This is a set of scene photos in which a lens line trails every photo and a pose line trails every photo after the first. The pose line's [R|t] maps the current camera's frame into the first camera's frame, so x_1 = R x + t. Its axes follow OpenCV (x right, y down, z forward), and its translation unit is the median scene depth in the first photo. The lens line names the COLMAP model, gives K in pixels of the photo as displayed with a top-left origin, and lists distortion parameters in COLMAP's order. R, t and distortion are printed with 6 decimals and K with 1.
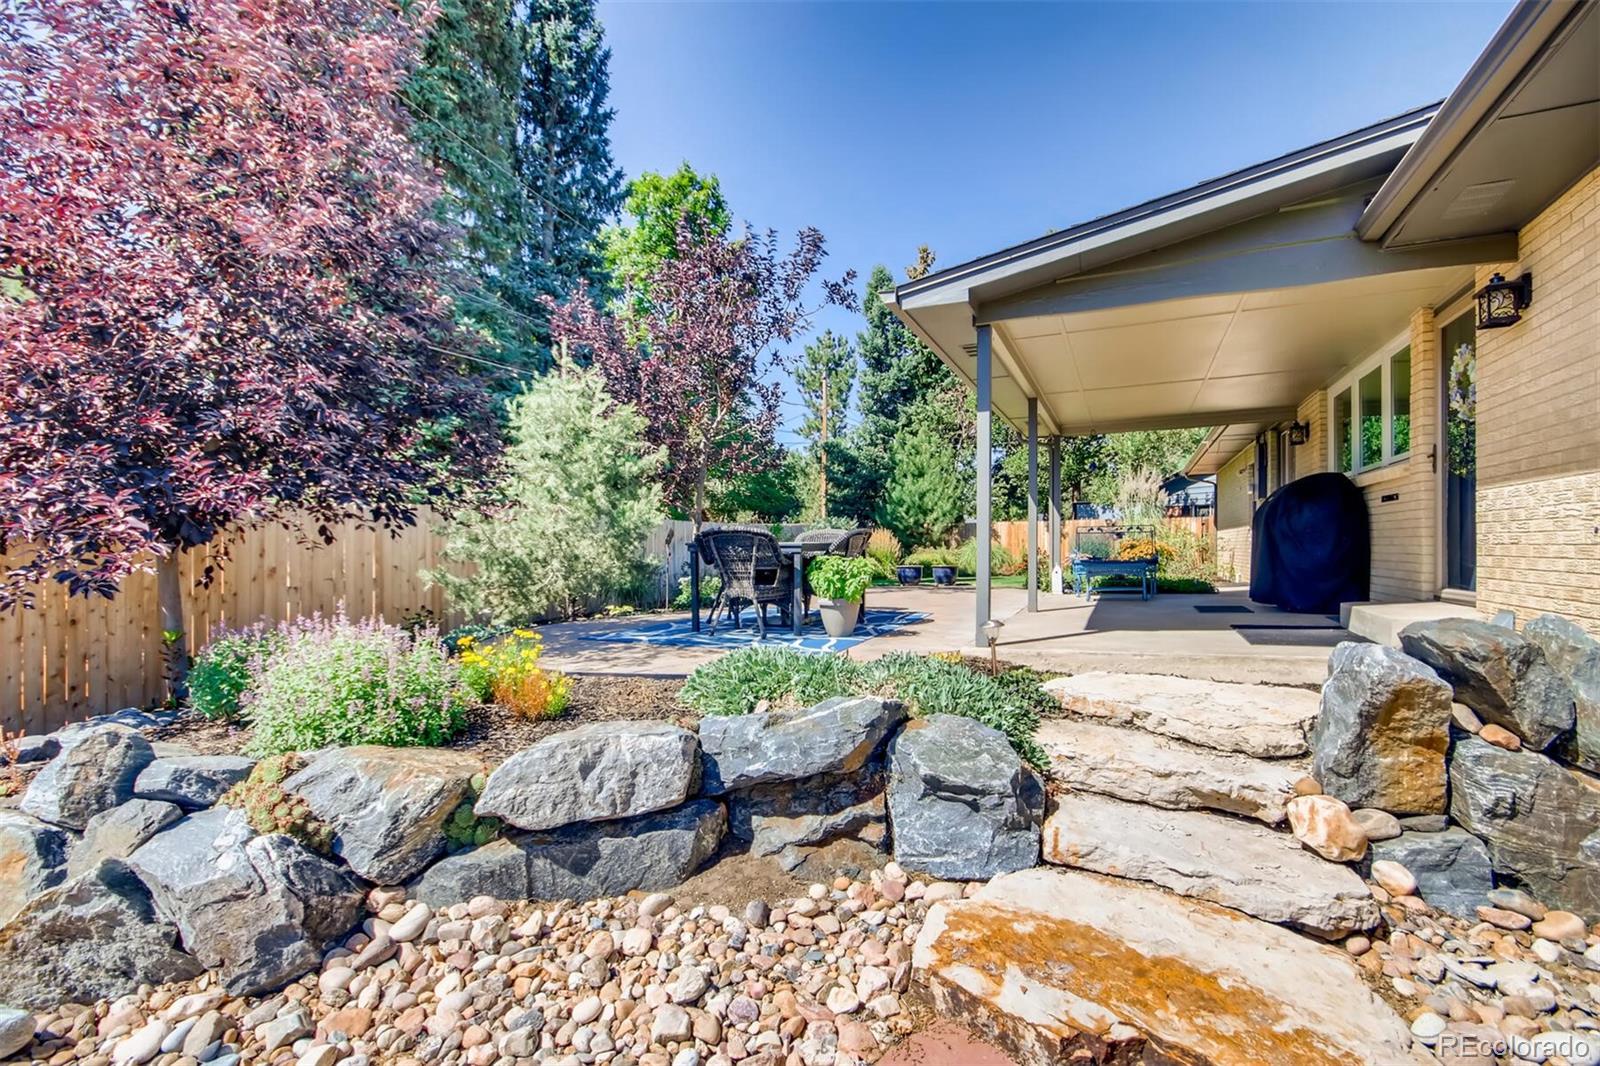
lens RADIAL K [[774.5, 0, 809.6], [0, 774.5, 544.4], [0, 0, 1]] dist [-0.015795, 0.013279]
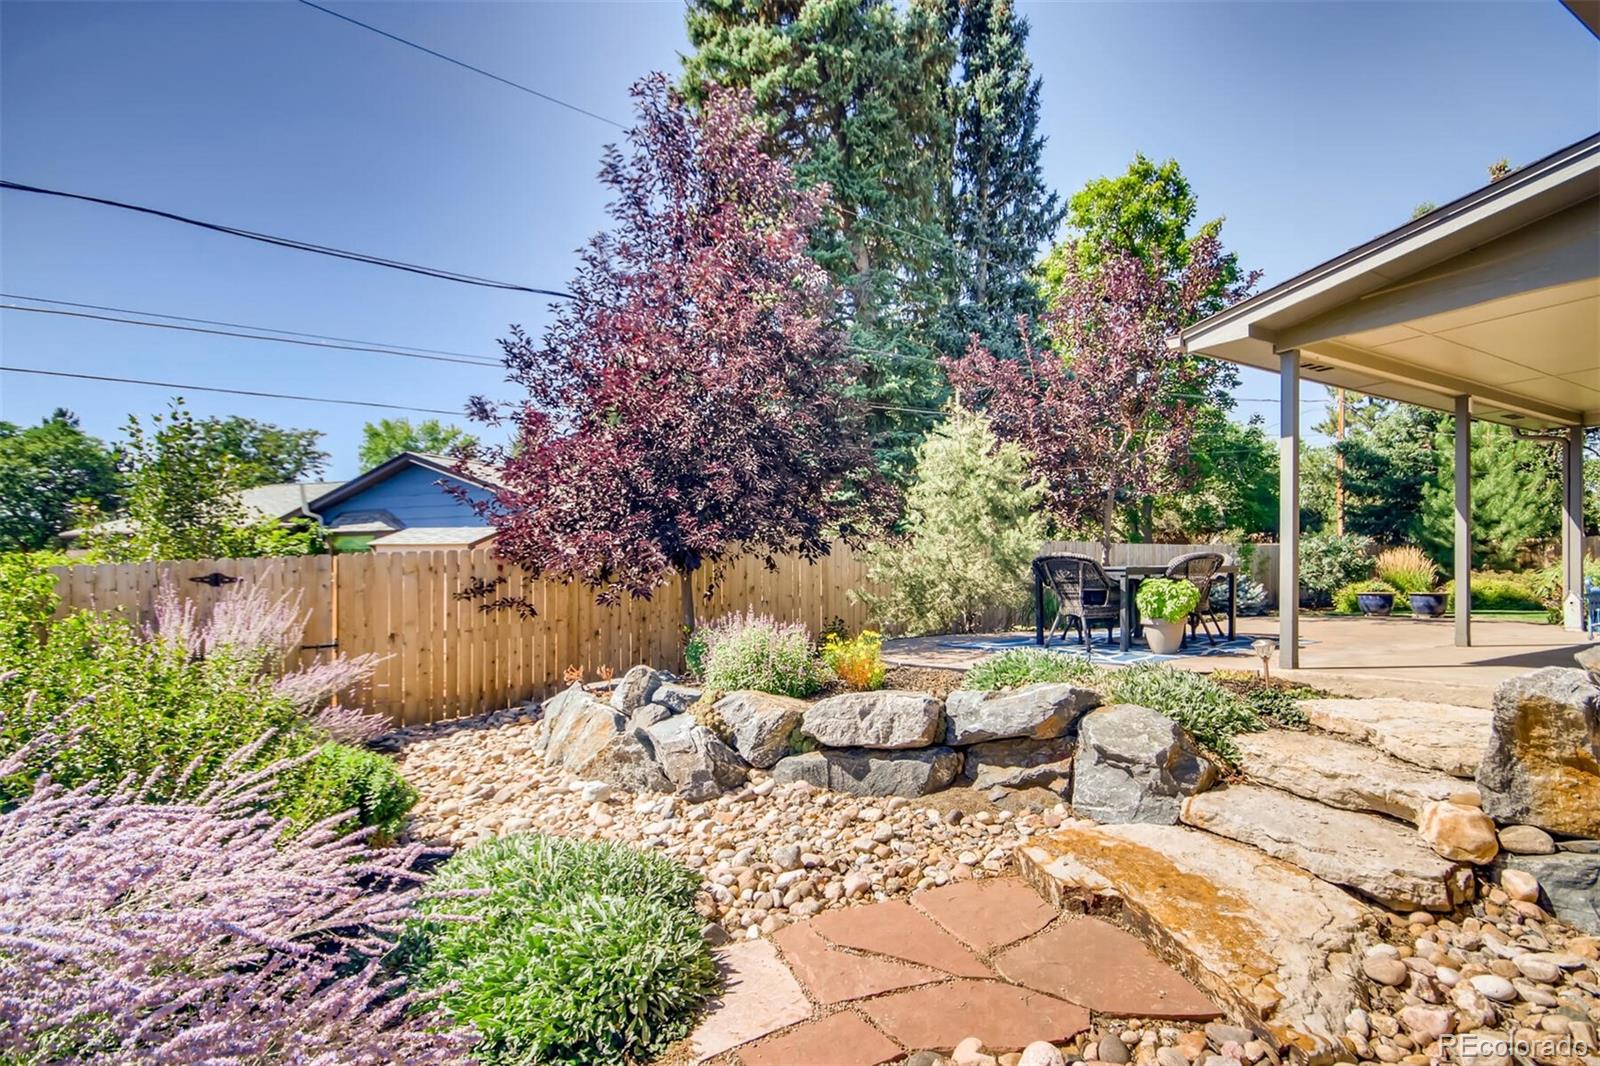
lens RADIAL K [[875.4, 0, 802.2], [0, 875.4, 569.6], [0, 0, 1]] dist [-0.029459, 0.037155]
pose [[0.818963, -0.001692, -0.573844, 0.572843], [0.002563, 0.999996, 0.000709, -0.000013], [0.573841, -0.002051, 0.818965, -0.472804]]
